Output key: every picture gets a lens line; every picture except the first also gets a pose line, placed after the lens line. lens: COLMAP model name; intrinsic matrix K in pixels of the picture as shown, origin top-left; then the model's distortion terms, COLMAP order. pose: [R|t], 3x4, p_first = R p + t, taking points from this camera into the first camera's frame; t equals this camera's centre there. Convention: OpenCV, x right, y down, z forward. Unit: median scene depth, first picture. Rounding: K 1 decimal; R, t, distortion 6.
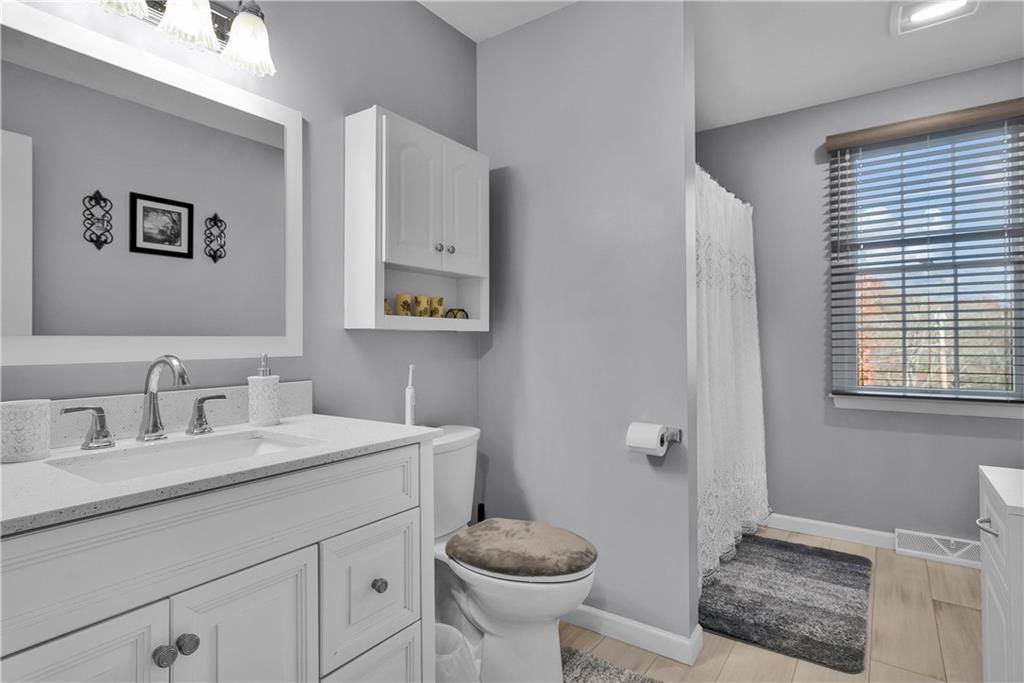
lens RADIAL K [[536.7, 0, 514.0], [0, 536.7, 340.0], [0, 0, 1]] dist [0.009749, 0.001034]
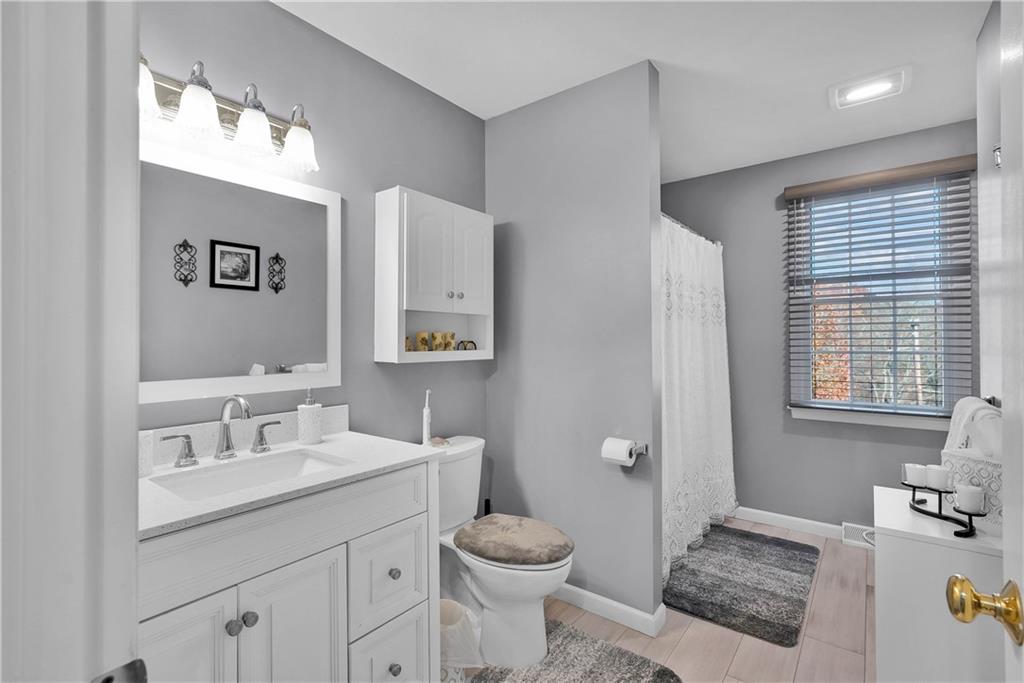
lens RADIAL K [[468.8, 0, 513.2], [0, 468.8, 340.5], [0, 0, 1]] dist [0.000688, 0.000253]
pose [[0.998991, 0.001576, -0.044879, 0.051257], [-0.001532, 0.999998, 0.001012, -0.064704], [0.044880, -0.000942, 0.998992, -0.070624]]
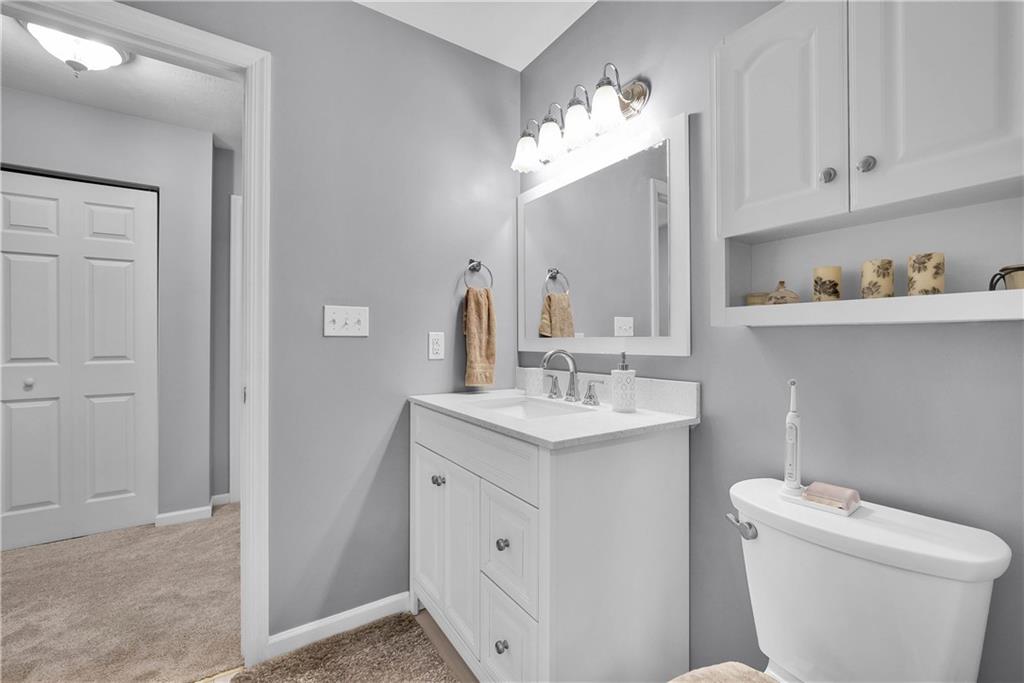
lens RADIAL K [[425.0, 0, 517.1], [0, 425.0, 340.3], [0, 0, 1]] dist [-0.010372, 0.004060]
pose [[-0.346638, 0.002910, -0.937994, 0.373490], [0.006677, 0.999978, 0.000635, -0.001353], [0.937975, -0.006043, -0.346650, 0.810405]]
